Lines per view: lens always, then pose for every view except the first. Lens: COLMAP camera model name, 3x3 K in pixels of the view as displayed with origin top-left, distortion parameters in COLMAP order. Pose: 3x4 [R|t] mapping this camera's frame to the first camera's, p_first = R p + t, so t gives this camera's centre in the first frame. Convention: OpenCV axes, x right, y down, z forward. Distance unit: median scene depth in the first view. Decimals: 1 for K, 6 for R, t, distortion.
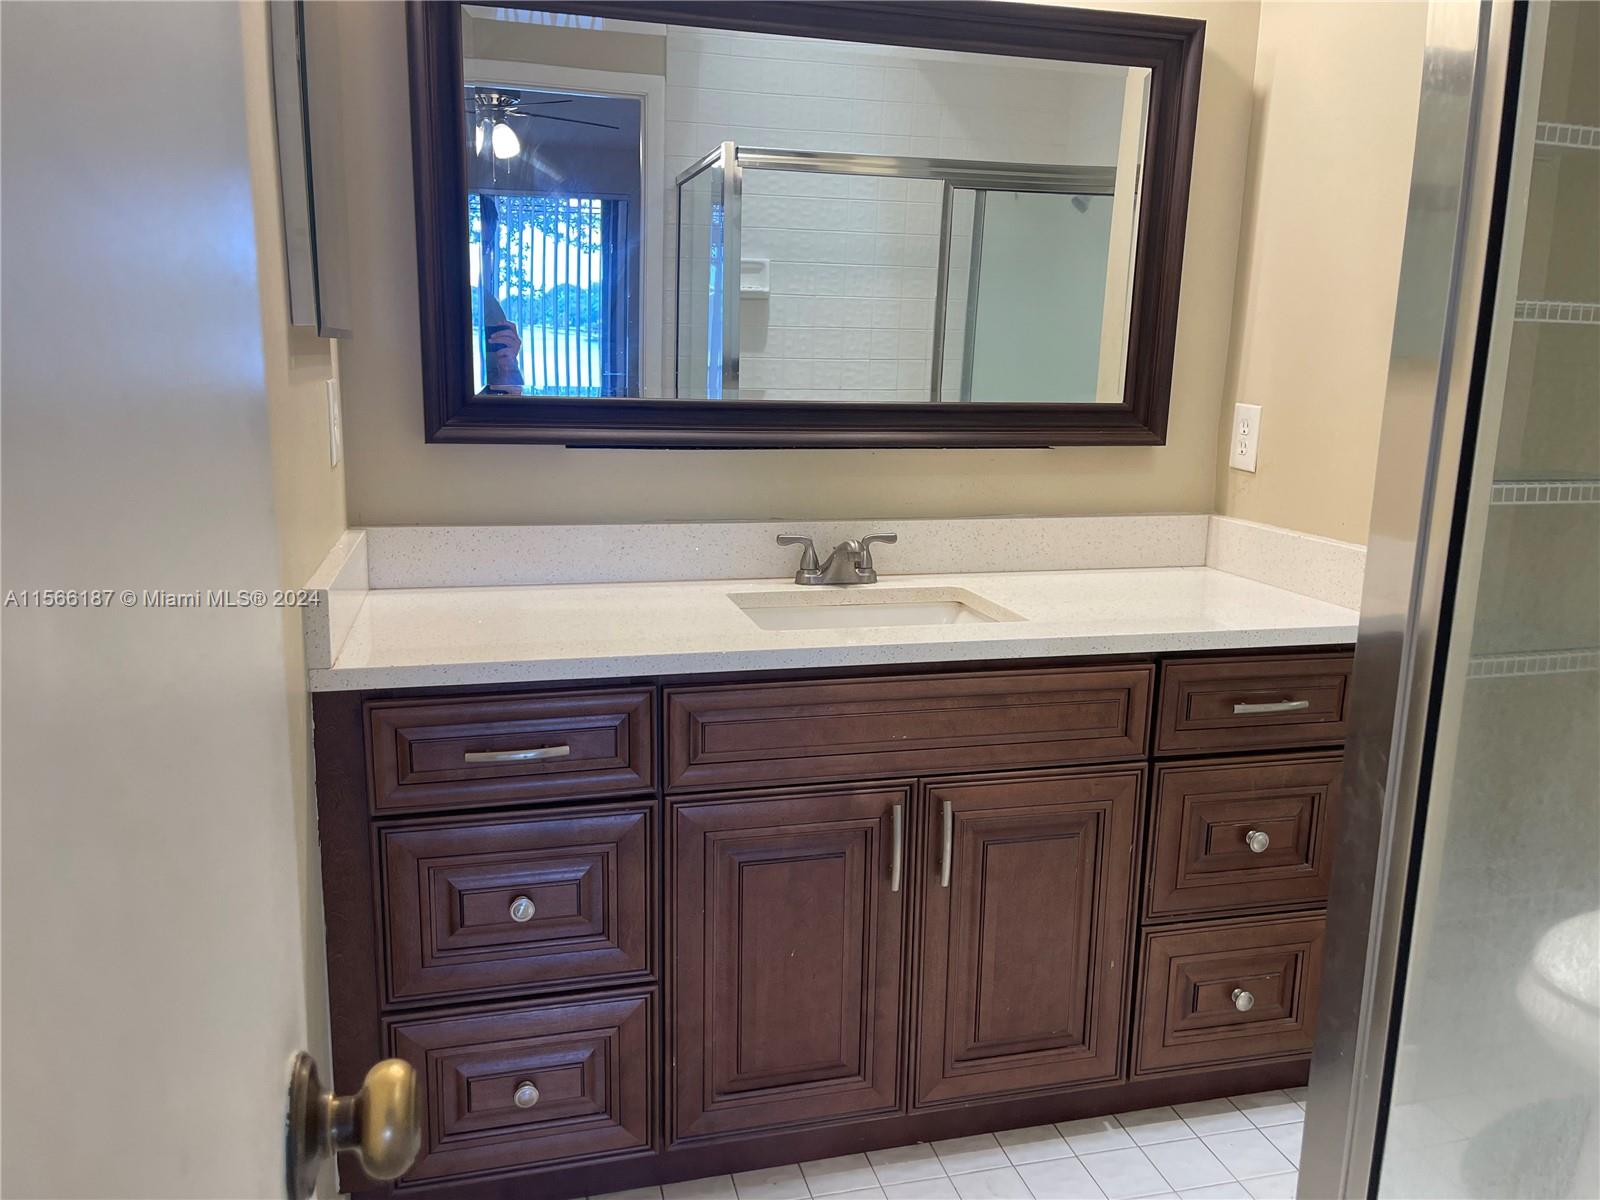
lens RADIAL K [[1206.5, 0, 812.0], [0, 1206.5, 613.5], [0, 0, 1]] dist [0.066628, -0.088900]
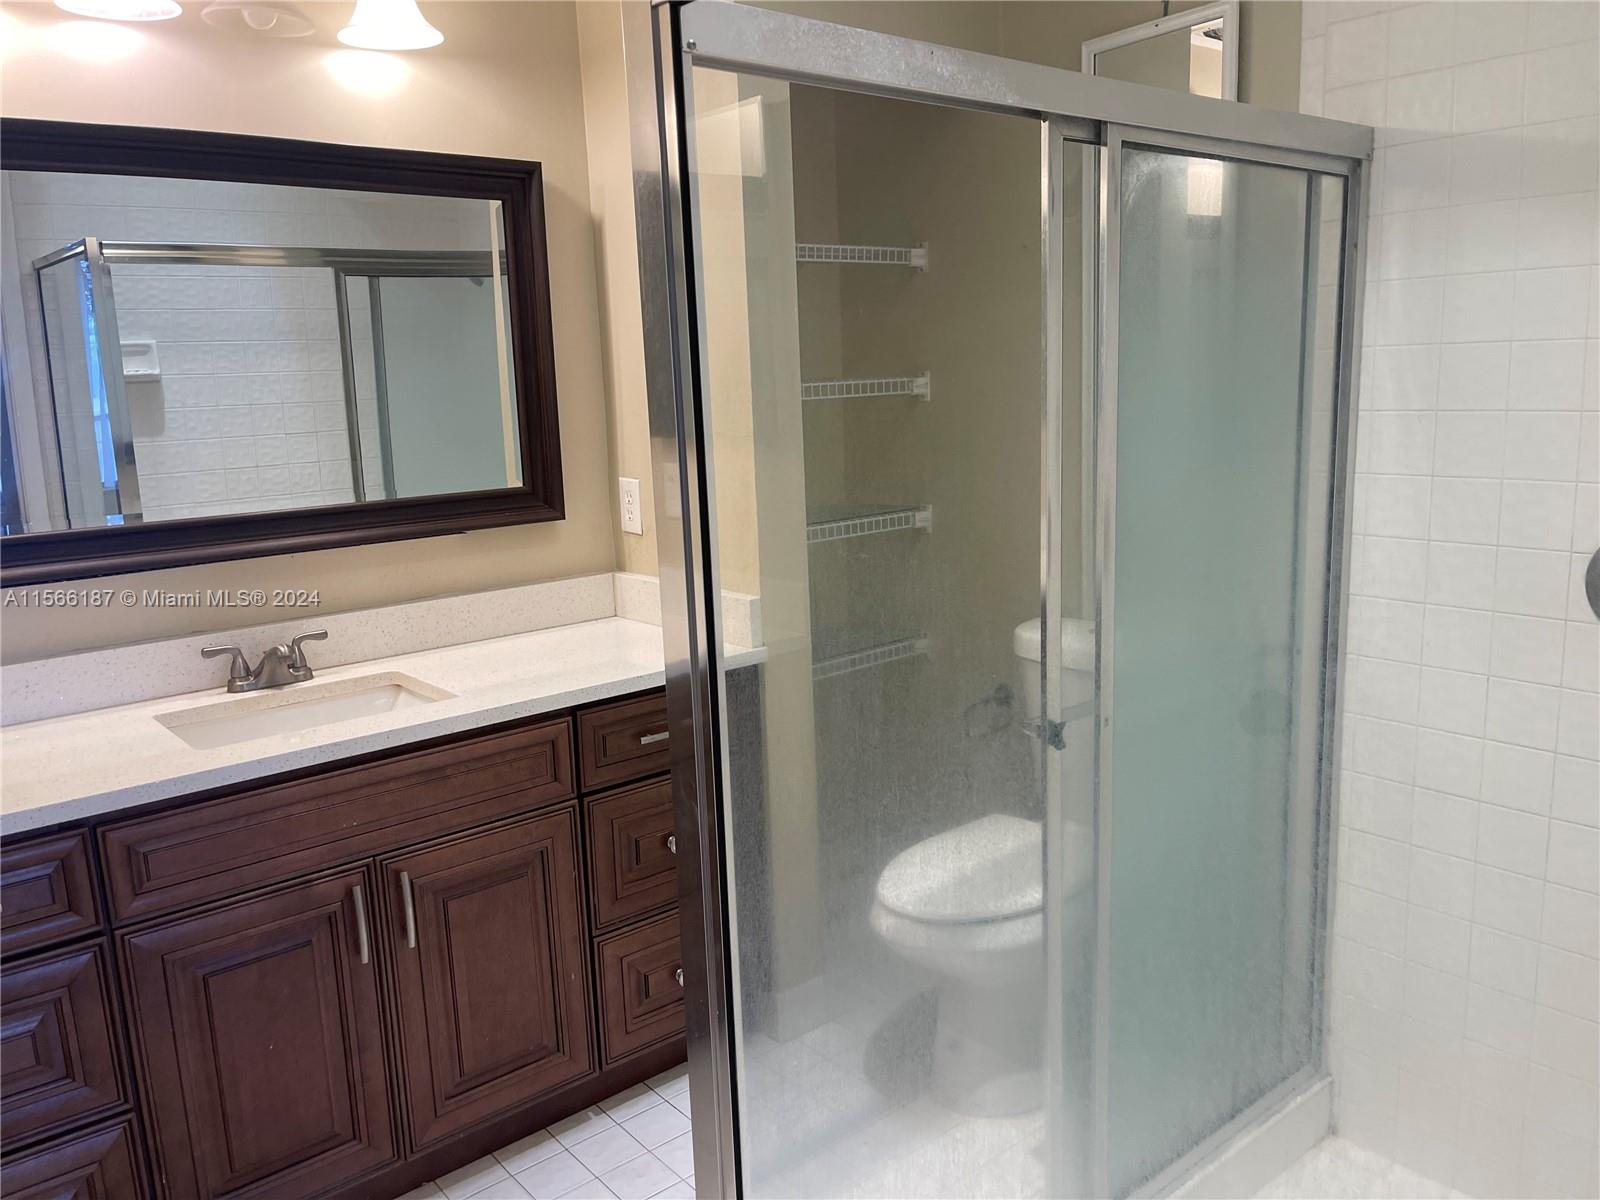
lens RADIAL K [[1206.5, 0, 798.4], [0, 1206.5, 604.8], [0, 0, 1]] dist [0.066628, -0.088900]
pose [[0.906007, -0.134334, 0.401380, 0.023143], [0.145500, 0.989355, 0.002691, -0.036359], [-0.397469, 0.055963, 0.915908, -0.175997]]
